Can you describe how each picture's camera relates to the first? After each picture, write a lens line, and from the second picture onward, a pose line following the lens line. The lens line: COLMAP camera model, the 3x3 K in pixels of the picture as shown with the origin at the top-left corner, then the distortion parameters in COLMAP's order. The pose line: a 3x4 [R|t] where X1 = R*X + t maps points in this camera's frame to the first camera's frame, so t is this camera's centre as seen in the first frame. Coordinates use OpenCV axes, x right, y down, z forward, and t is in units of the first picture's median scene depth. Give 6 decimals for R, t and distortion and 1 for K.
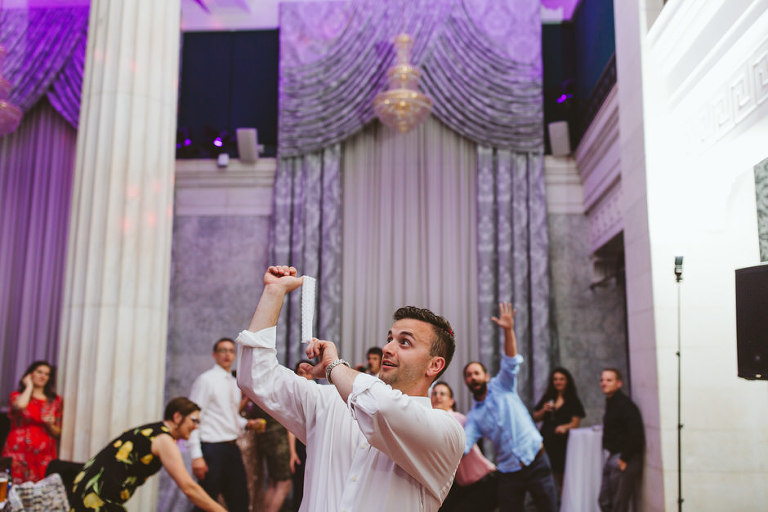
lens RADIAL K [[732.6, 0, 396.5], [0, 732.6, 255.6], [0, 0, 1]] dist [0.020244, 0.012211]
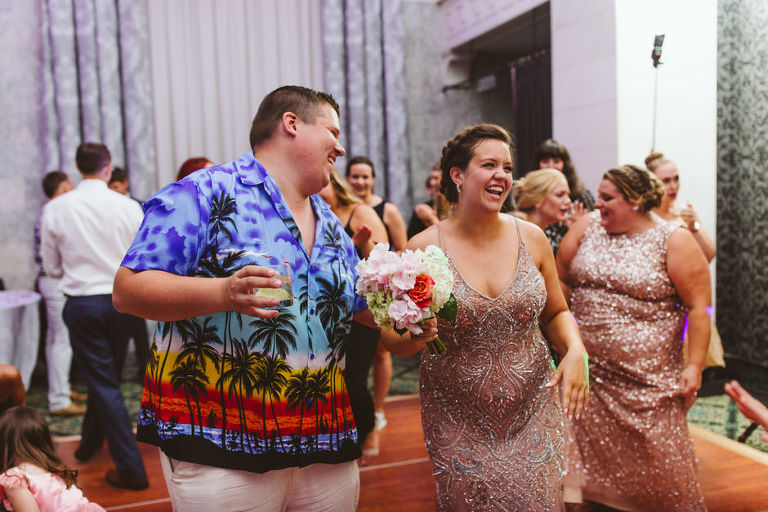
lens RADIAL K [[732.6, 0, 396.5], [0, 732.6, 255.6], [0, 0, 1]] dist [0.020244, 0.012211]
pose [[0.935022, -0.067452, 0.348114, -0.115931], [-0.017640, 0.971676, 0.235657, 0.029927], [-0.354150, -0.226485, 0.907349, 0.163958]]
